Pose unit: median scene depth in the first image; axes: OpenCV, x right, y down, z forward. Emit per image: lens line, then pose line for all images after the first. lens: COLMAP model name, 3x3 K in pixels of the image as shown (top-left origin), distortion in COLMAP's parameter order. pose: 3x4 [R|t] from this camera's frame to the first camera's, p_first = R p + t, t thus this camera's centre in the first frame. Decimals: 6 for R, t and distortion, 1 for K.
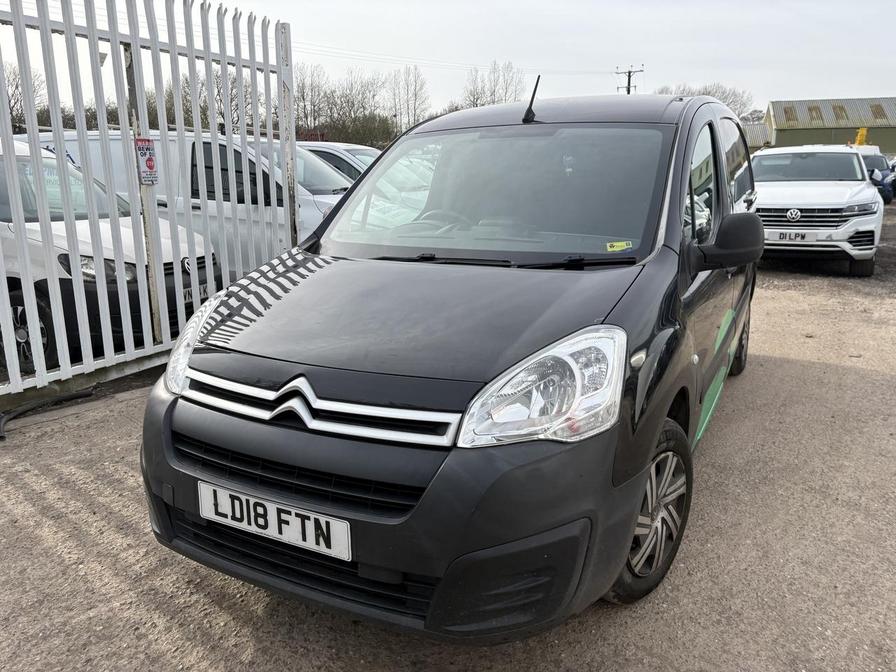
lens RADIAL K [[675.6, 0, 447.6], [0, 675.6, 328.5], [0, 0, 1]] dist [0.038971, -0.036499]
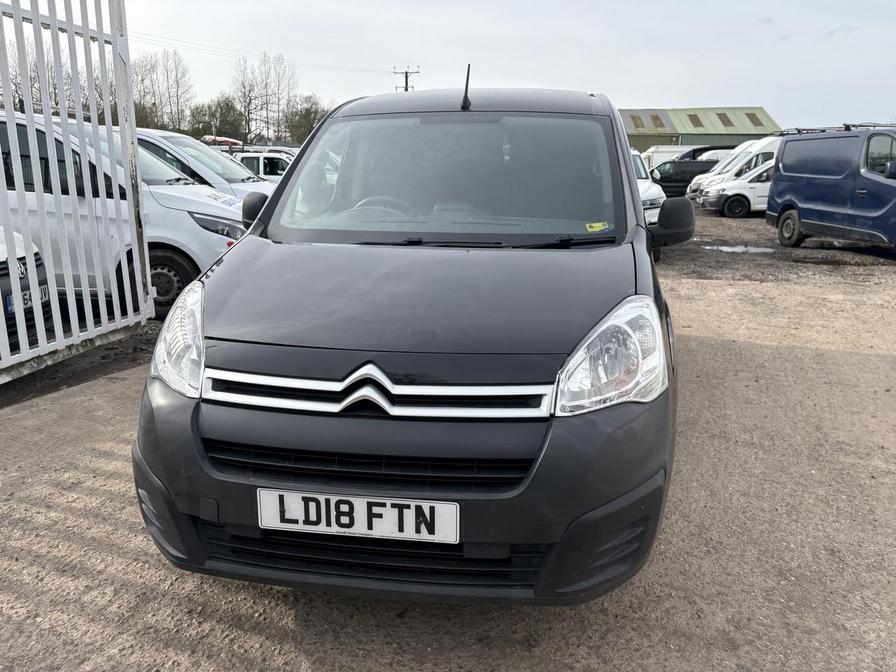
lens RADIAL K [[675.6, 0, 450.9], [0, 675.6, 340.3], [0, 0, 1]] dist [0.038971, -0.036499]
pose [[0.945127, -0.065417, 0.320087, -0.391642], [0.059442, 0.997827, 0.028412, 0.017475], [-0.321250, -0.007826, 0.946962, 0.063742]]
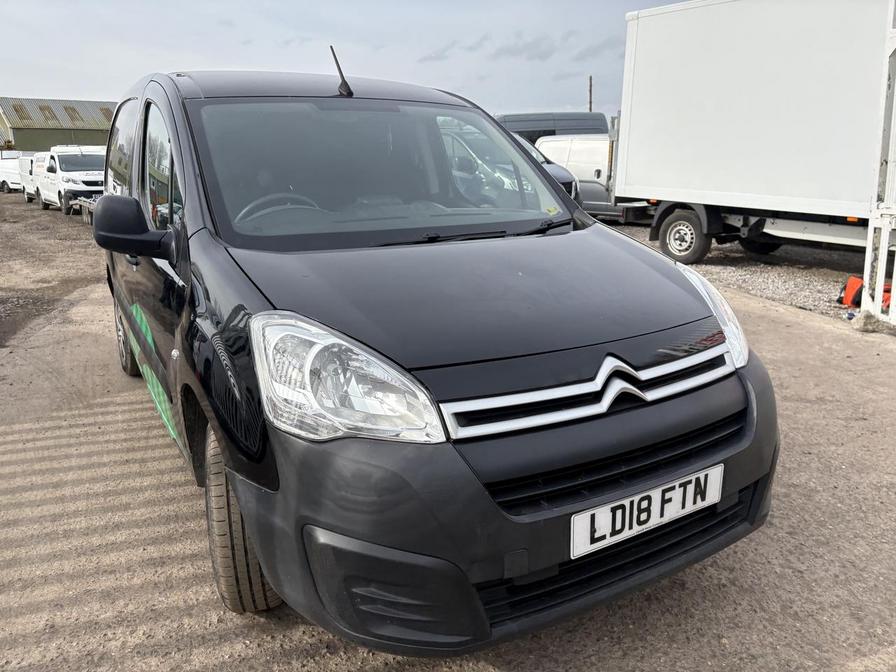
lens RADIAL K [[675.6, 0, 443.4], [0, 675.6, 330.7], [0, 0, 1]] dist [0.038971, -0.036499]
pose [[0.528475, -0.203273, 0.824254, -1.042419], [0.203009, 0.973002, 0.109796, -0.105635], [-0.824319, 0.109307, 0.555473, 0.642048]]
